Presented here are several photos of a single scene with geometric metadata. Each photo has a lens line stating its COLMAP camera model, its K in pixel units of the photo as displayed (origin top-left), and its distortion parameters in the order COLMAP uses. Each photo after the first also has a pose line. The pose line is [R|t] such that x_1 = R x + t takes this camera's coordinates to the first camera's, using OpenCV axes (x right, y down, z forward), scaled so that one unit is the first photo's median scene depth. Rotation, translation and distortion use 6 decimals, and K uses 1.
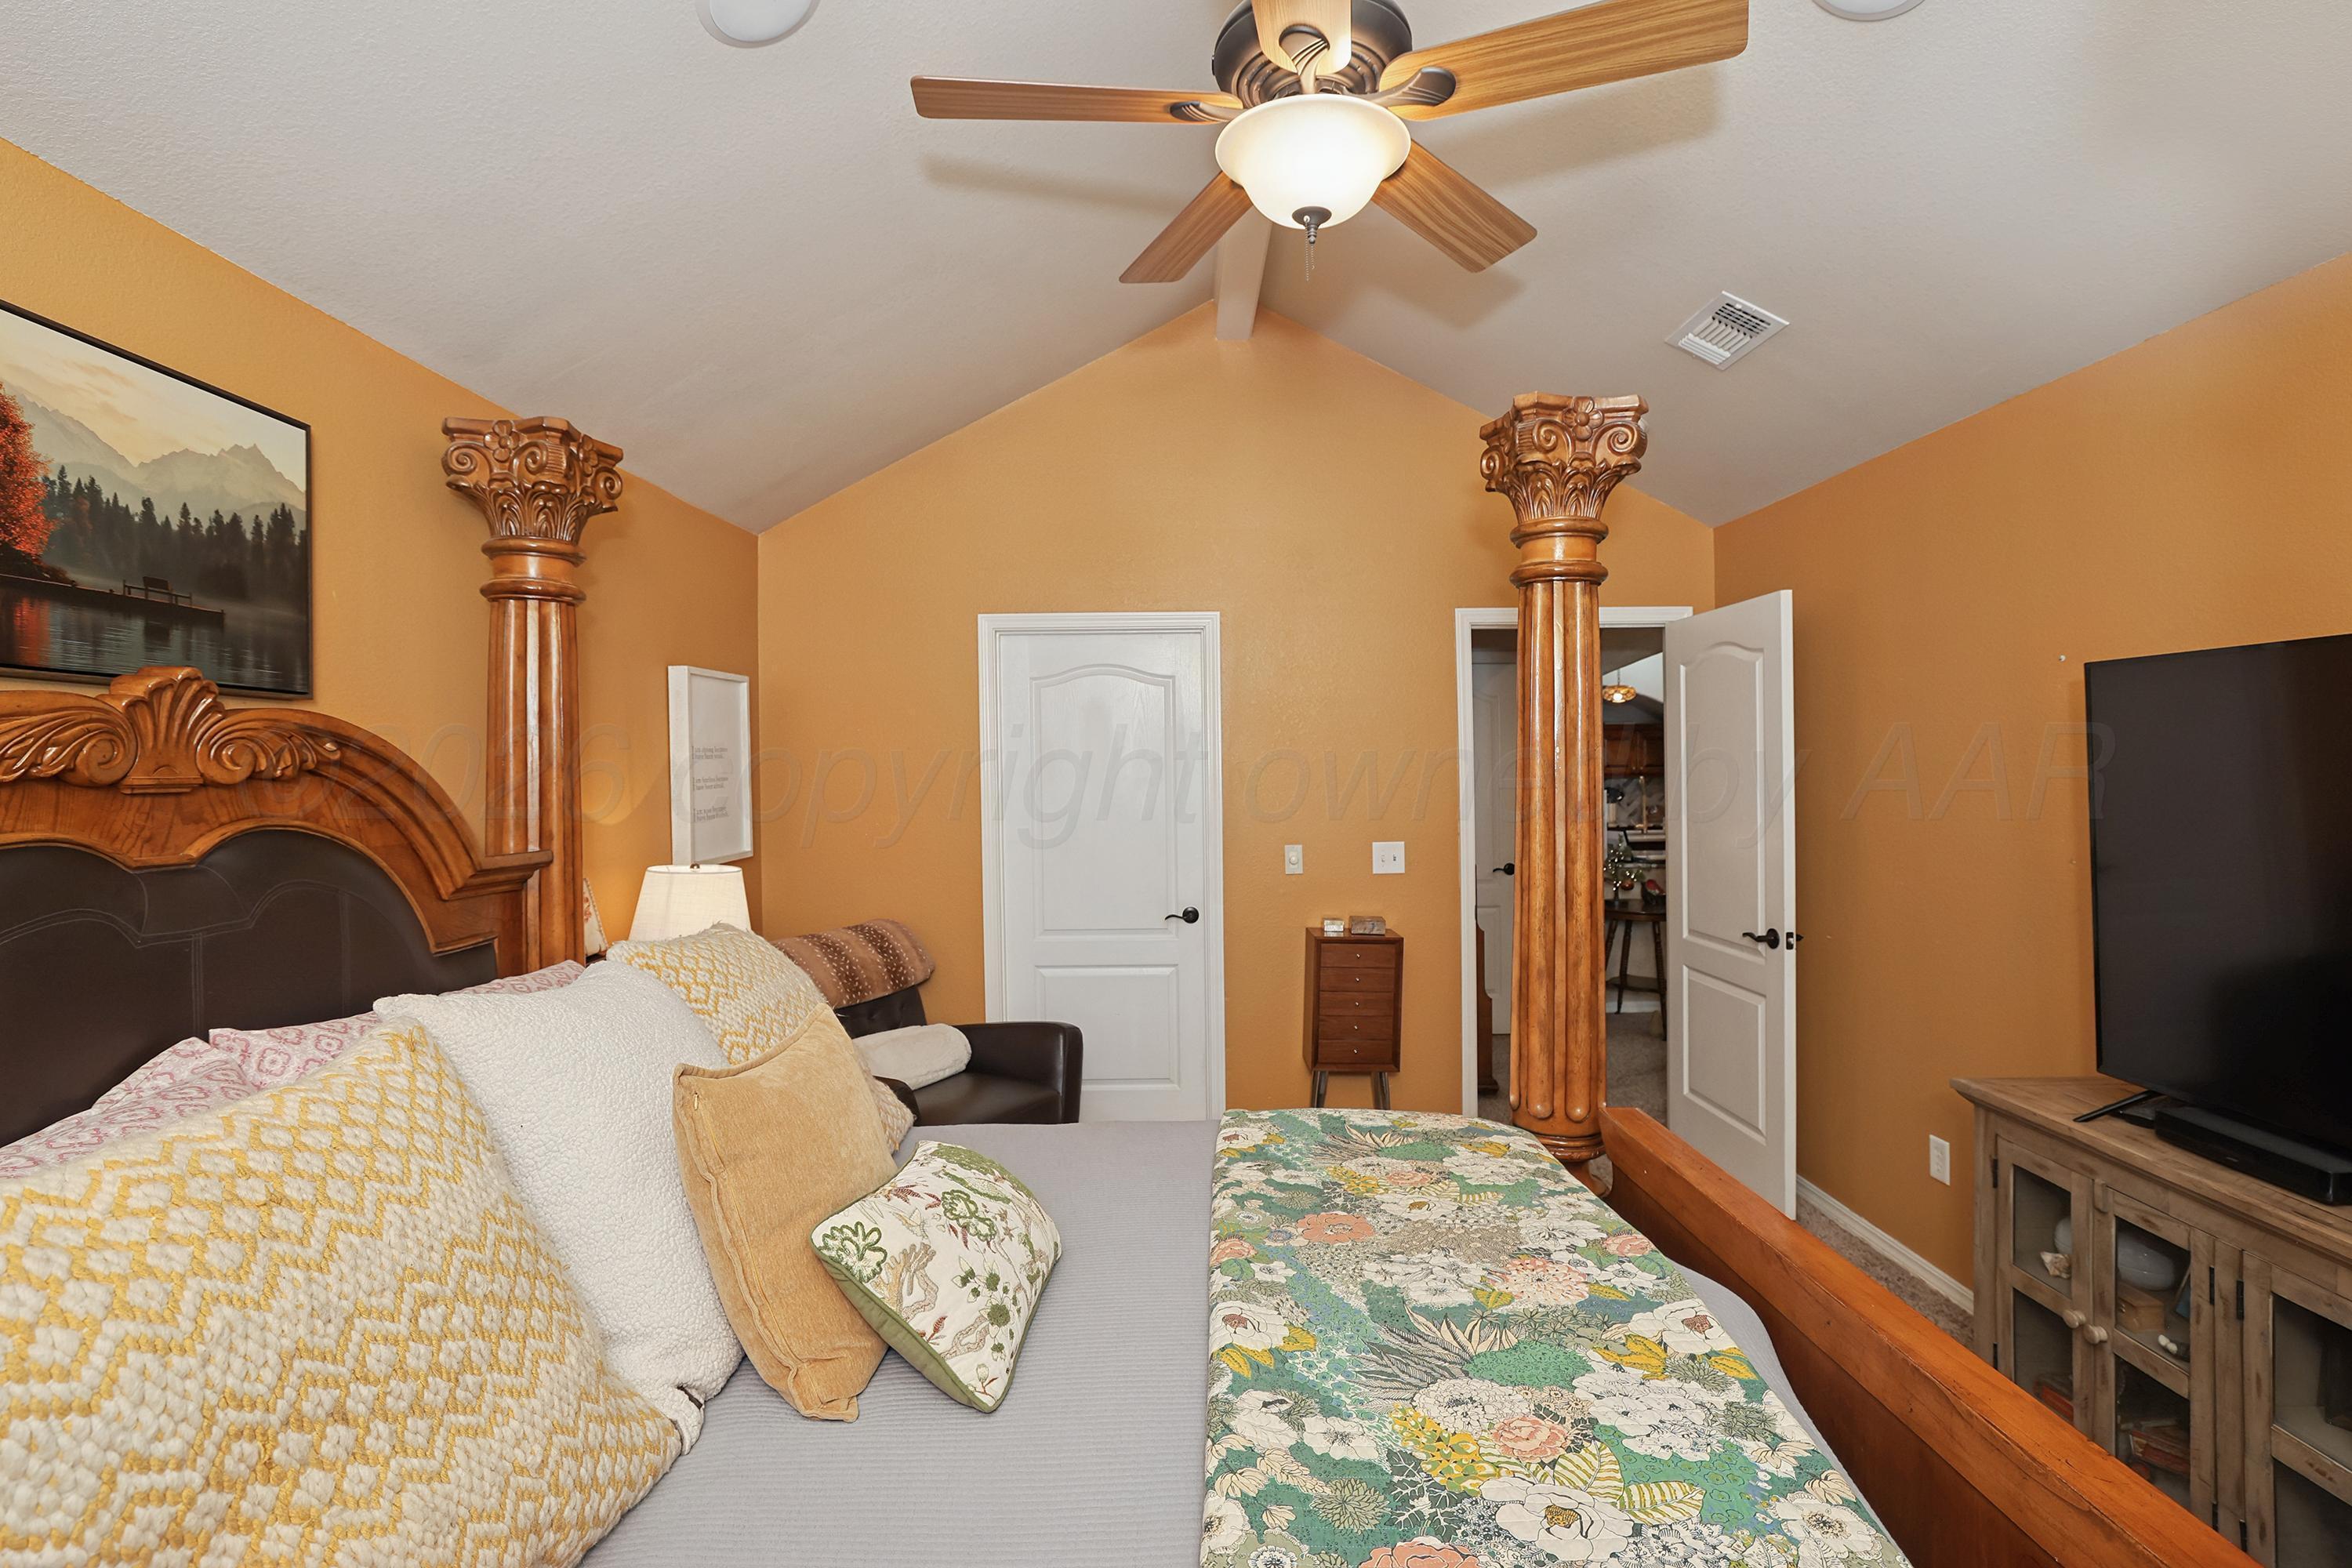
lens RADIAL K [[1114.8, 0, 1195.4], [0, 1114.8, 793.1], [0, 0, 1]] dist [-0.027705, 0.005475]
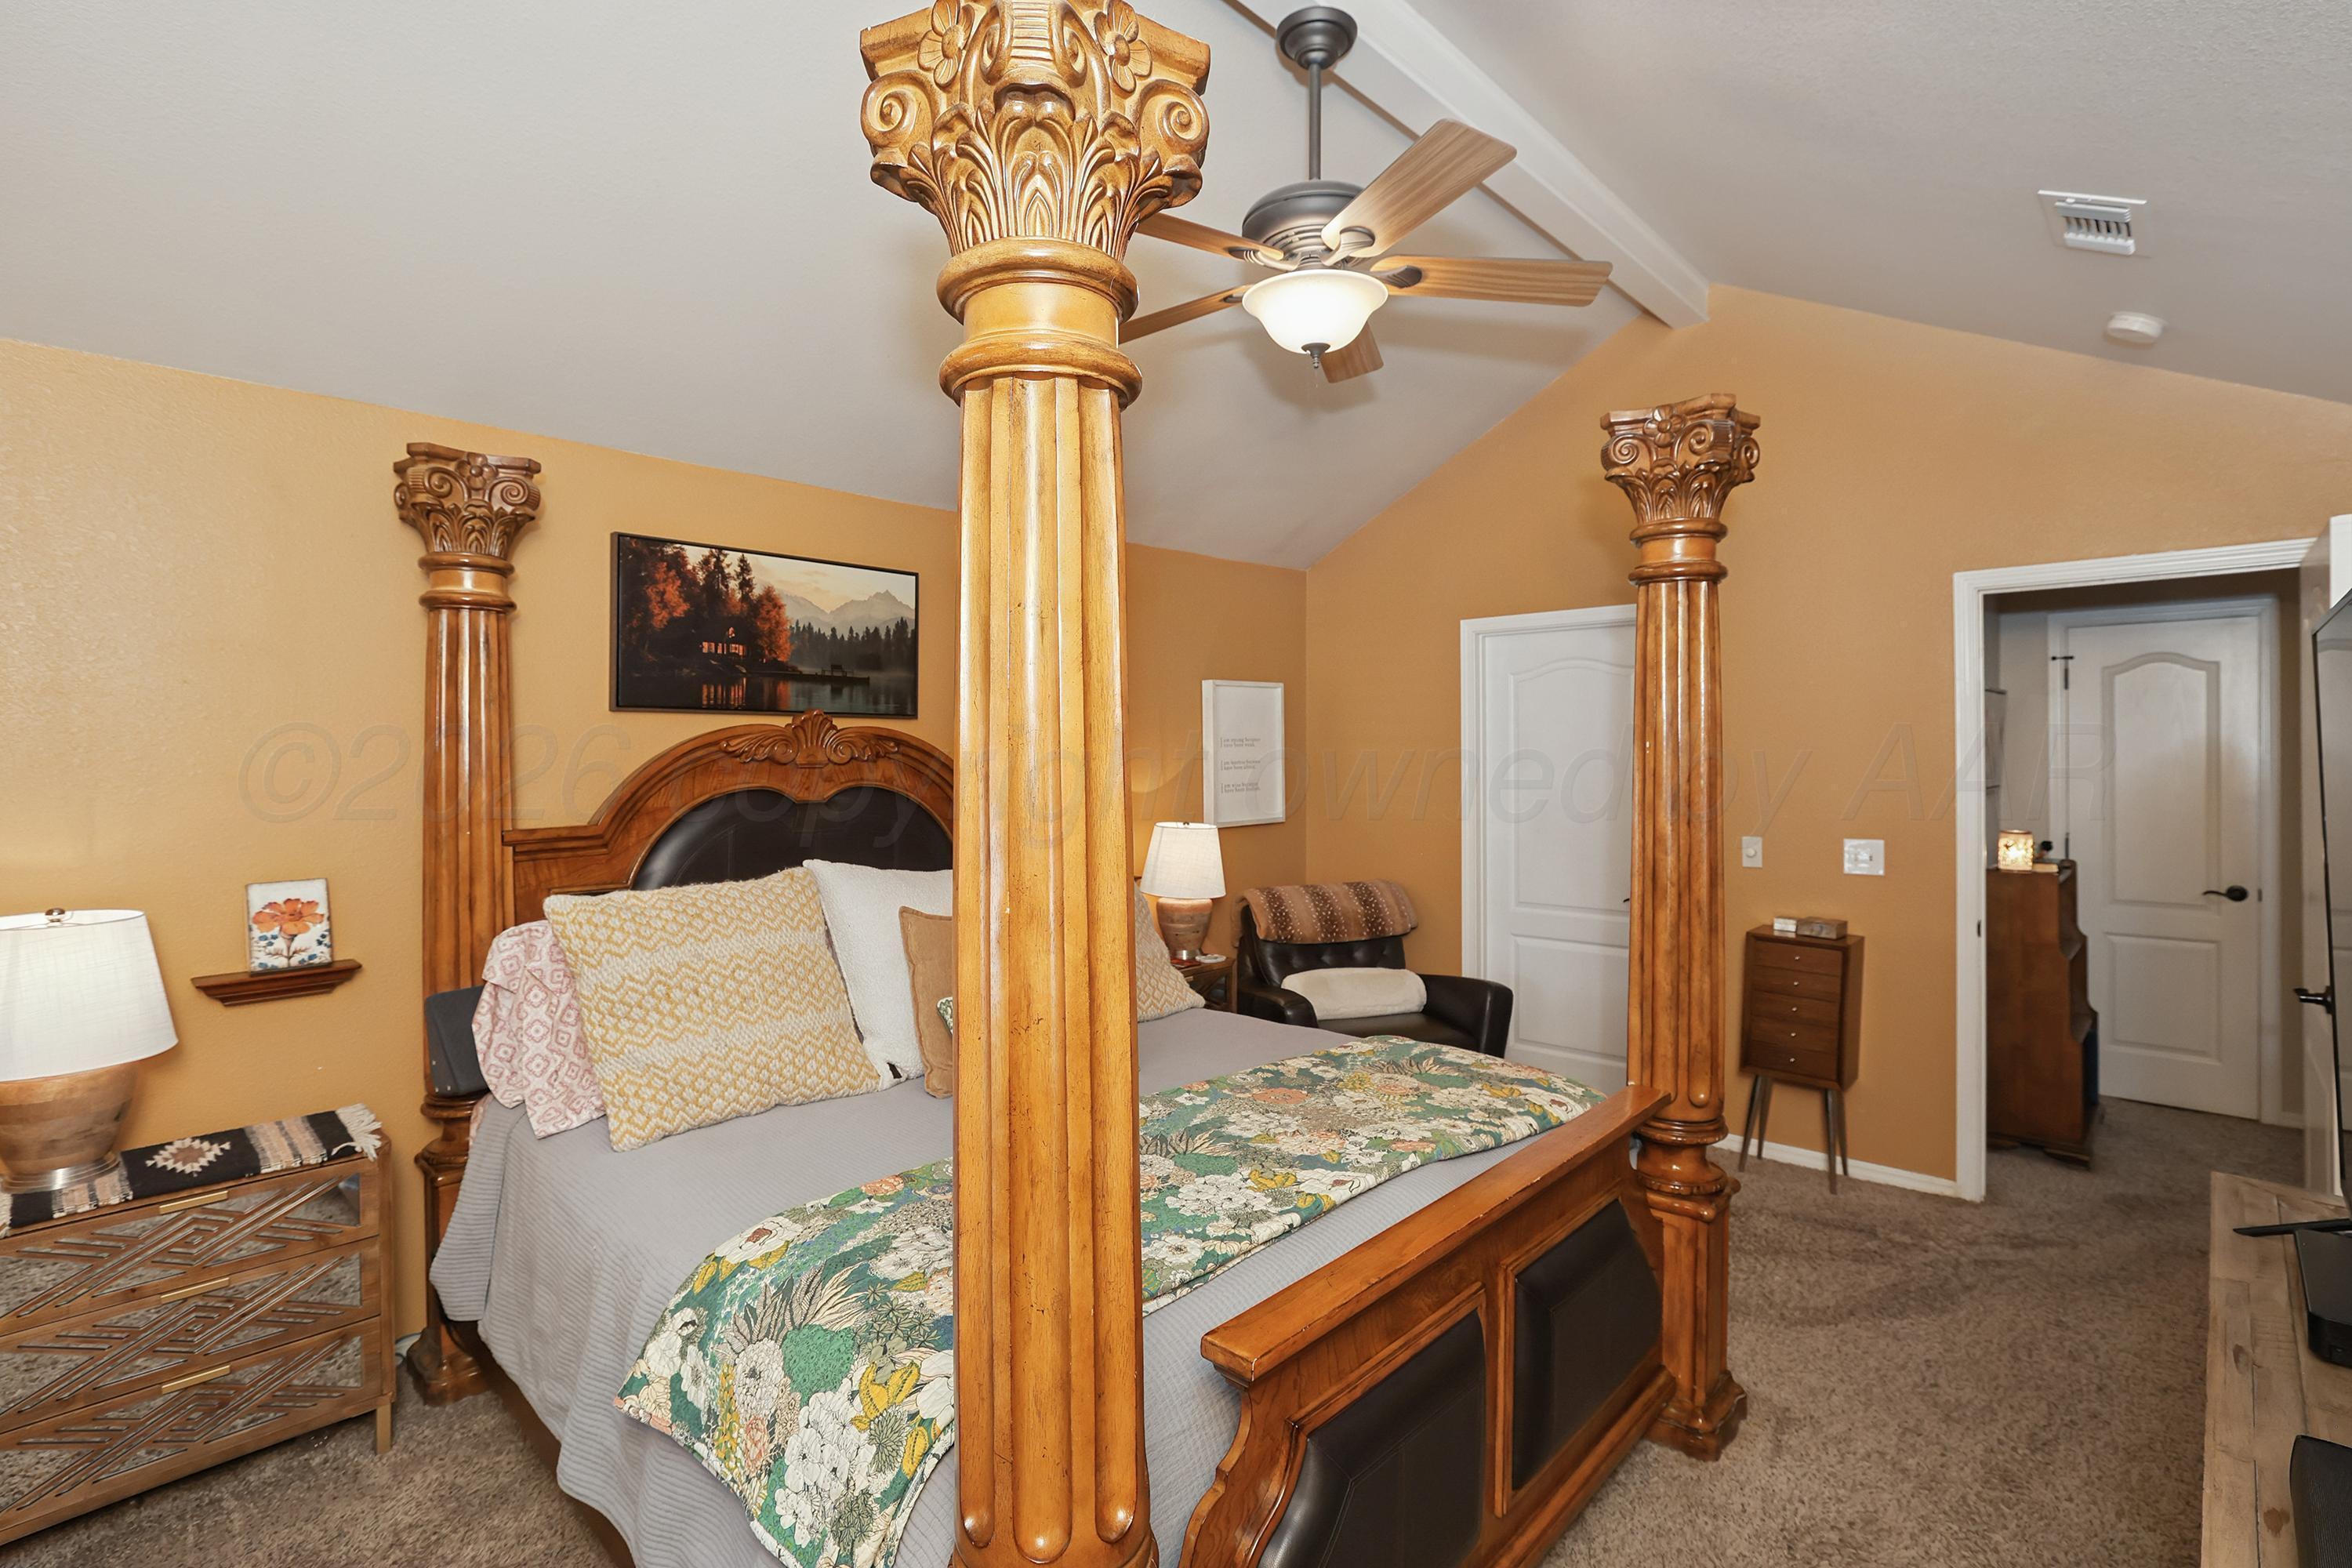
lens RADIAL K [[1114.8, 0, 1147.4], [0, 1114.8, 756.7], [0, 0, 1]] dist [-0.027705, 0.005475]
pose [[0.712762, 0.009321, -0.701344, 0.895924], [-0.018676, 0.999809, -0.005692, -0.016923], [0.701157, 0.017155, 0.712801, -0.097151]]
